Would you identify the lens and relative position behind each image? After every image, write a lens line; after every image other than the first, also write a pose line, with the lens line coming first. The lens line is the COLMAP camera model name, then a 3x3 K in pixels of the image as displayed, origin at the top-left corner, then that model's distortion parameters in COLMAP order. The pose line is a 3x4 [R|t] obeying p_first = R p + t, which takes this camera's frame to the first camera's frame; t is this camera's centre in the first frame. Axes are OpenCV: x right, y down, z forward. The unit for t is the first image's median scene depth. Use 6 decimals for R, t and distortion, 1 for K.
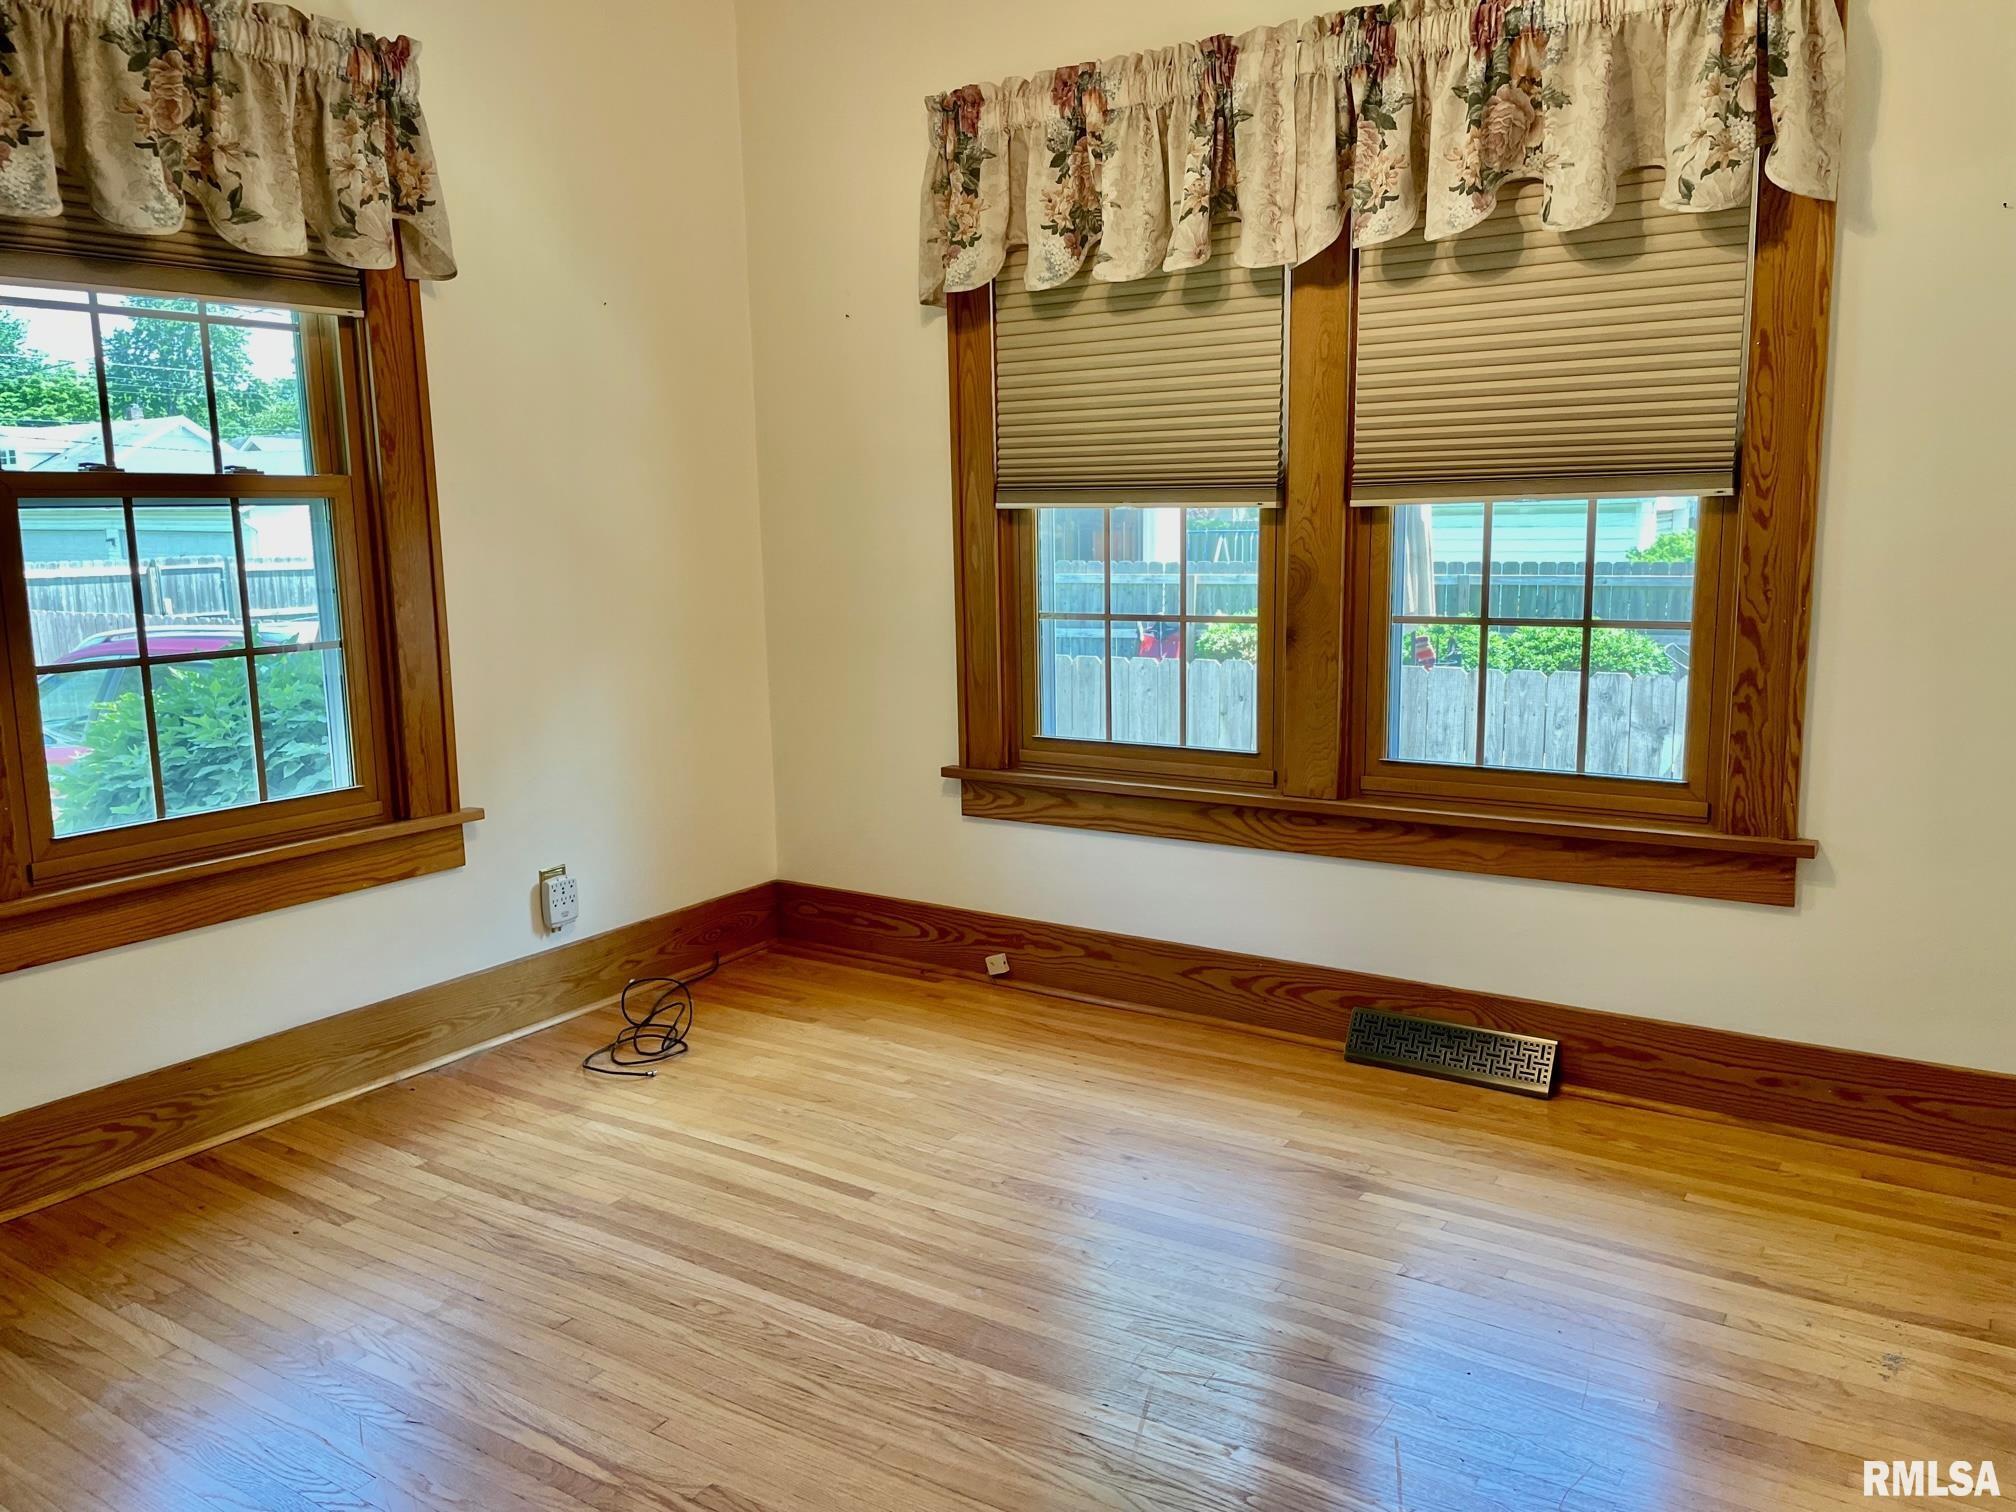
lens RADIAL K [[1517.2, 0, 1017.8], [0, 1517.2, 772.2], [0, 0, 1]] dist [0.072318, -0.104195]
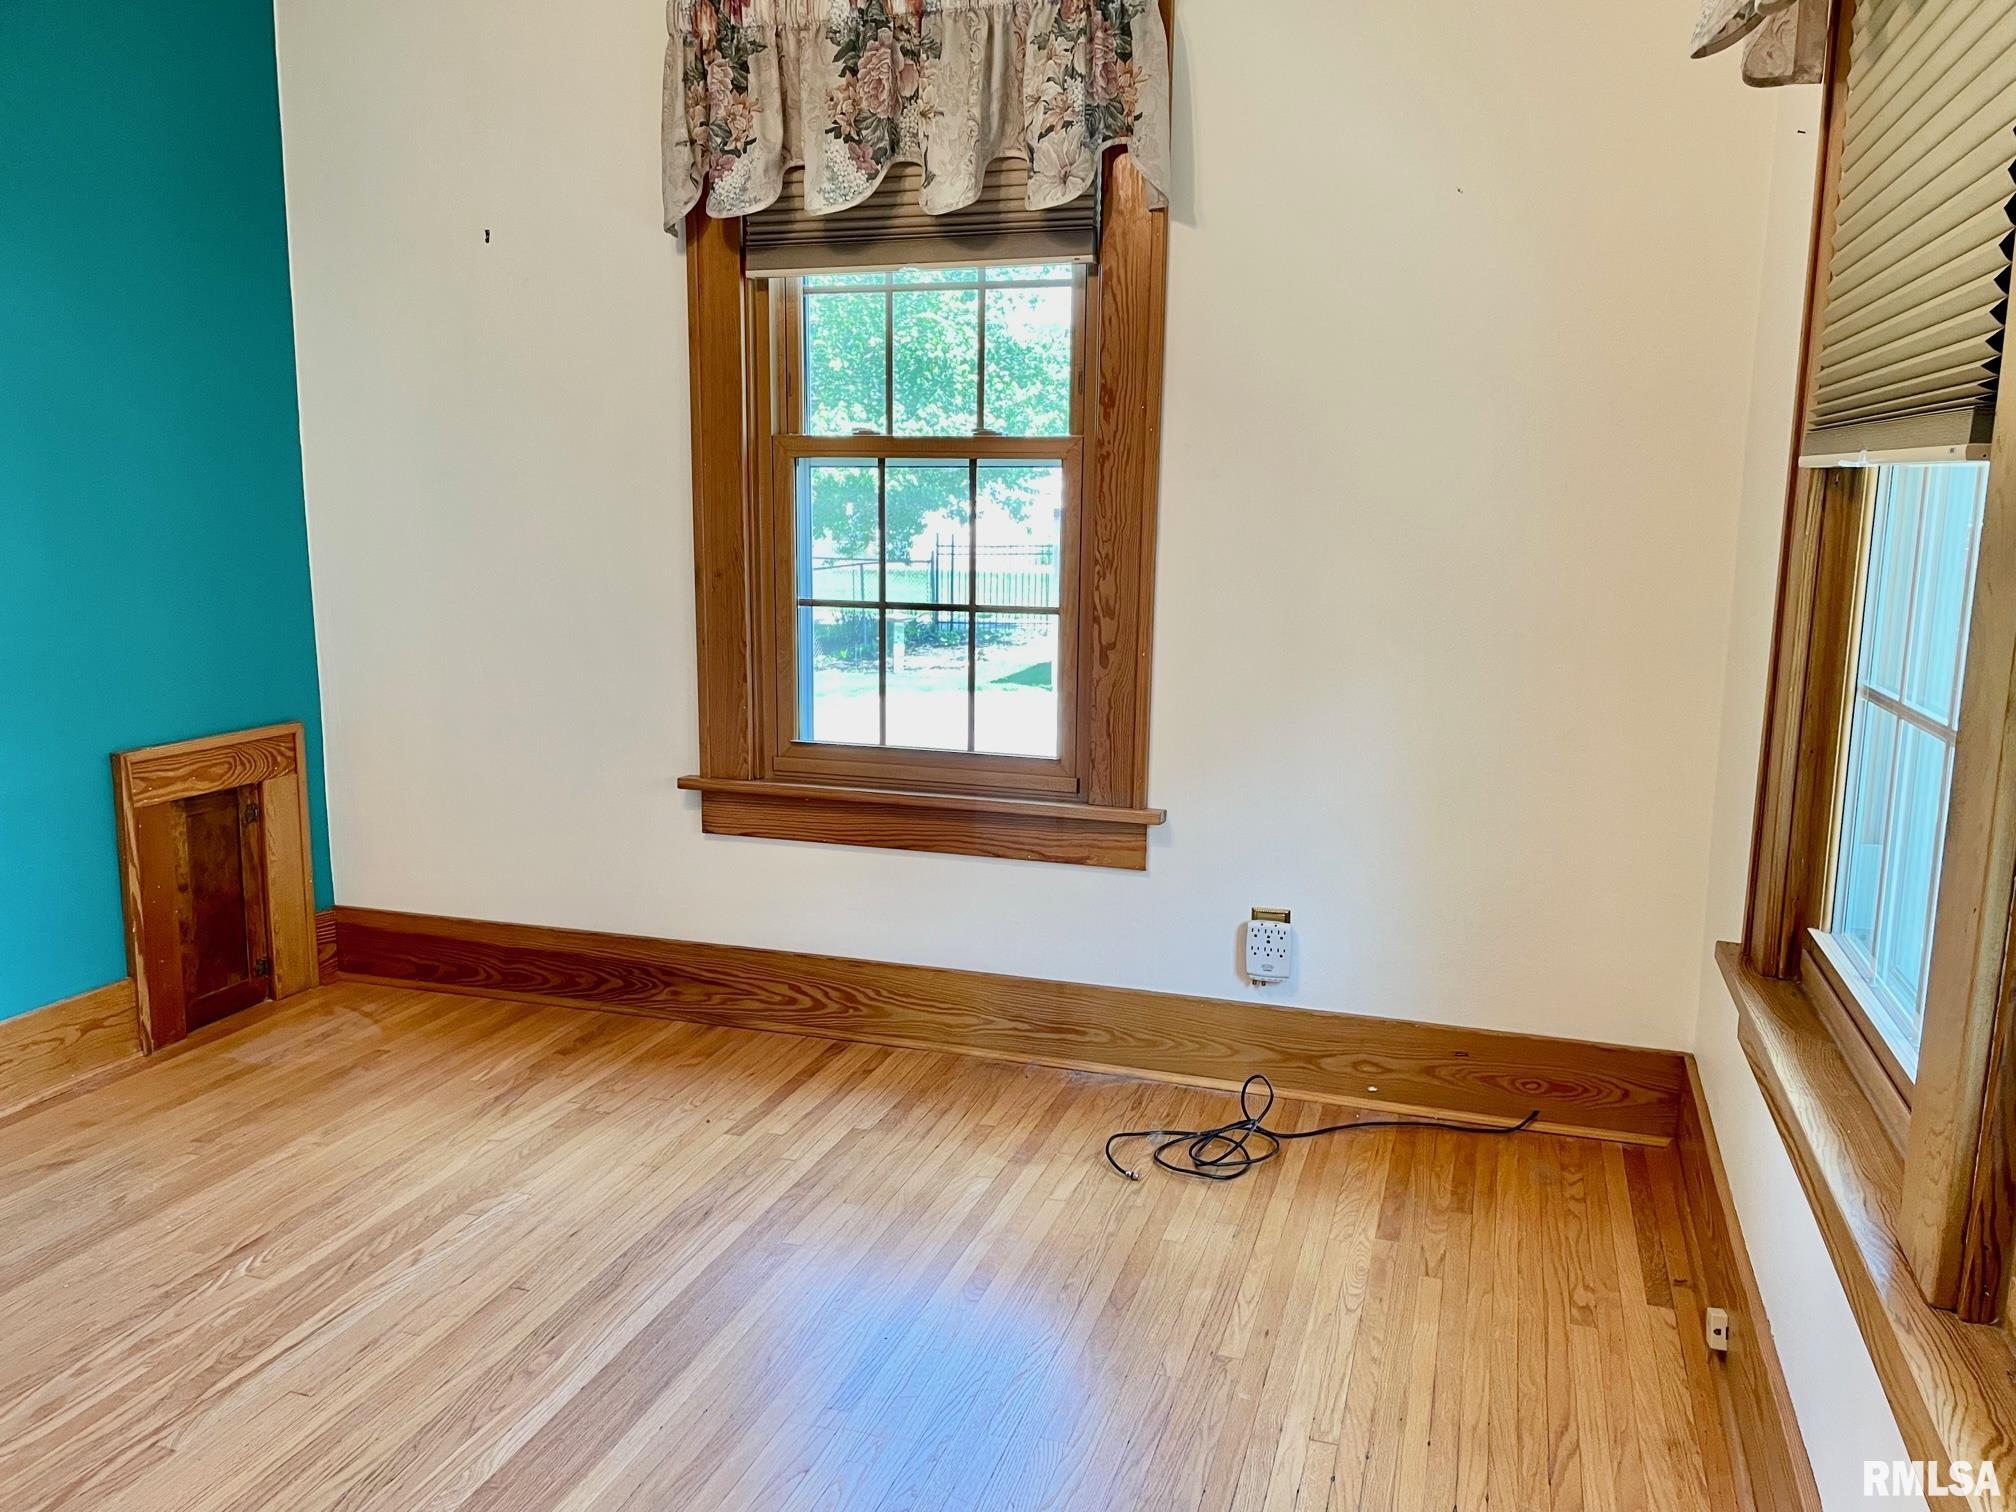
lens RADIAL K [[1517.2, 0, 1017.8], [0, 1517.2, 772.2], [0, 0, 1]] dist [0.072318, -0.104195]
pose [[0.263505, 0.190713, -0.945618, 0.492012], [-0.178203, 0.973015, 0.146581, -0.123423], [0.948055, 0.129887, 0.290380, 0.727696]]
